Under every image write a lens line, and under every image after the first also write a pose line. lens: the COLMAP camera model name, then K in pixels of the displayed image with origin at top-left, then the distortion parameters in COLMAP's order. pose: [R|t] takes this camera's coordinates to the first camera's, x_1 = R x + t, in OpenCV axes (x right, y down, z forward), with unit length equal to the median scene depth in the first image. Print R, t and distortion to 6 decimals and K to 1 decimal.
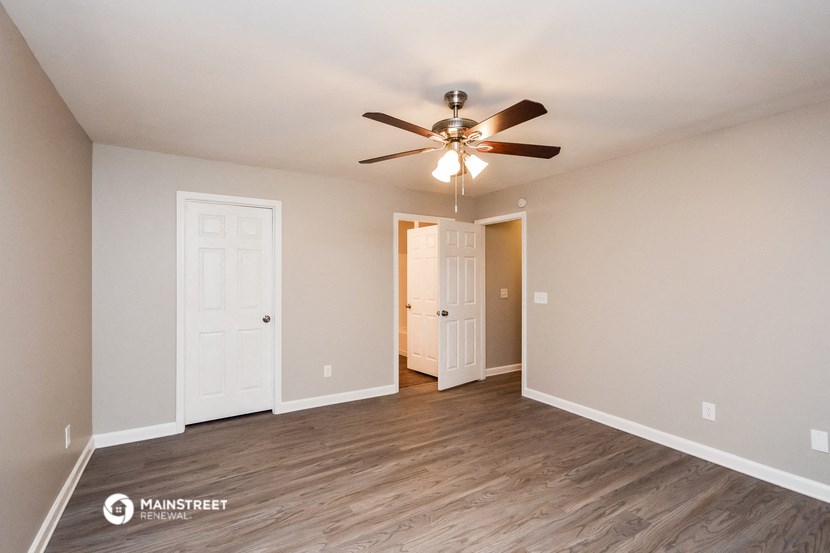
lens RADIAL K [[377.9, 0, 417.1], [0, 377.9, 278.7], [0, 0, 1]] dist [0.021090, -0.000987]
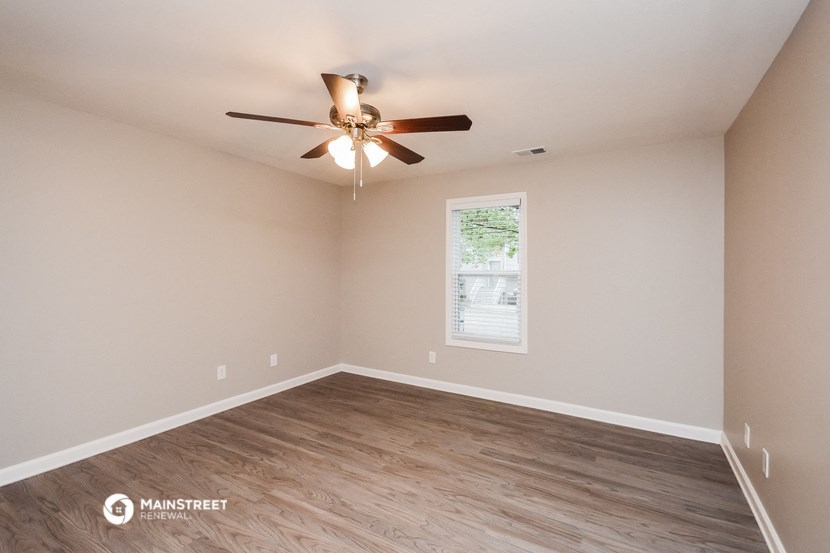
lens RADIAL K [[377.9, 0, 411.3], [0, 377.9, 272.1], [0, 0, 1]] dist [0.021090, -0.000987]
pose [[-0.472785, -0.008111, 0.881140, -0.718903], [-0.011487, 0.999929, 0.003042, 0.001417], [-0.881103, -0.008683, -0.472845, 1.167844]]
